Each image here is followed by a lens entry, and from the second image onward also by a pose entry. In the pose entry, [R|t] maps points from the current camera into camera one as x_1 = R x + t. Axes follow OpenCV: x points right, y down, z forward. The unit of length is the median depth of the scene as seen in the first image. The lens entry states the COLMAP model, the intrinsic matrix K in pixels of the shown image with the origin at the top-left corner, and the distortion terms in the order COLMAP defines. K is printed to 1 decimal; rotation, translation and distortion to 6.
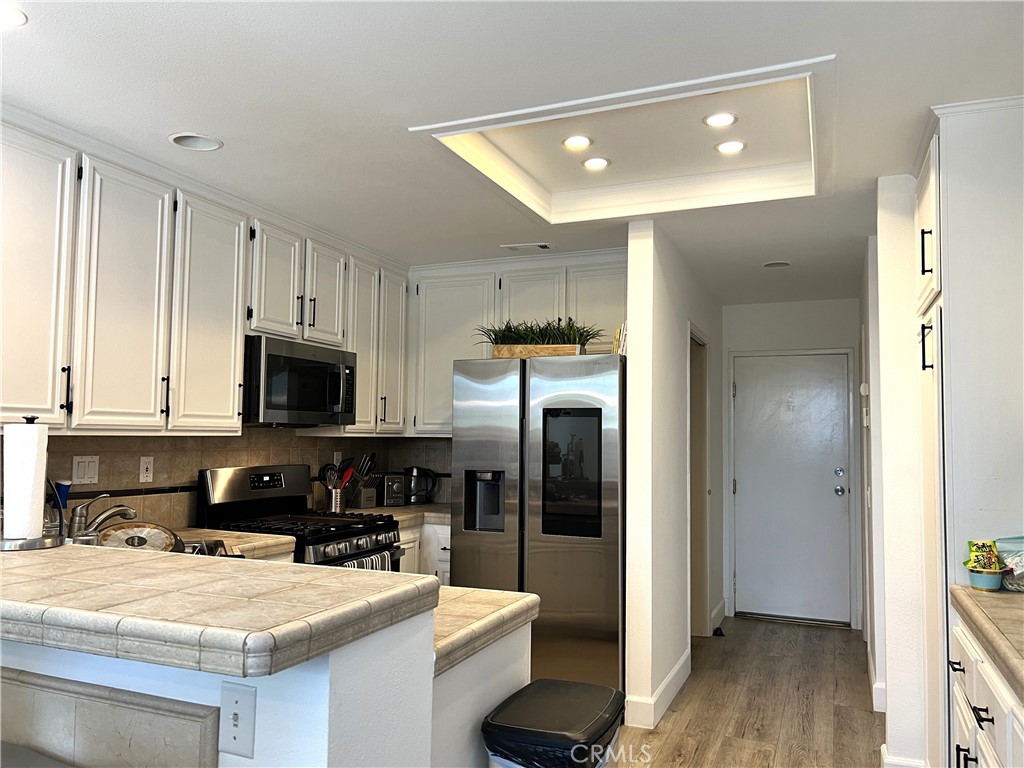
lens RADIAL K [[768.9, 0, 512.0], [0, 768.9, 384.0], [0, 0, 1]] dist [0.002510, 0.003725]
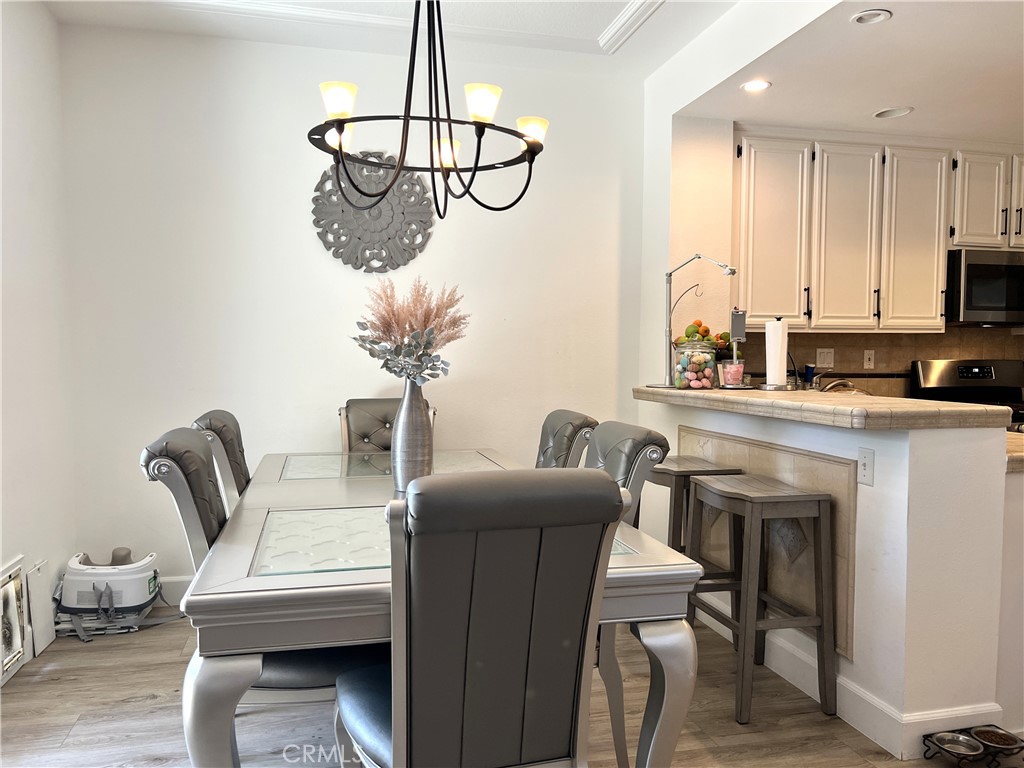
lens RADIAL K [[775.3, 0, 509.0], [0, 775.3, 403.7], [0, 0, 1]] dist [0.037411, 0.003656]
pose [[0.587560, 0.045659, -0.807891, 0.272219], [0.056768, 0.993621, 0.097442, 0.017944], [0.807187, -0.103115, 0.581220, -0.327298]]
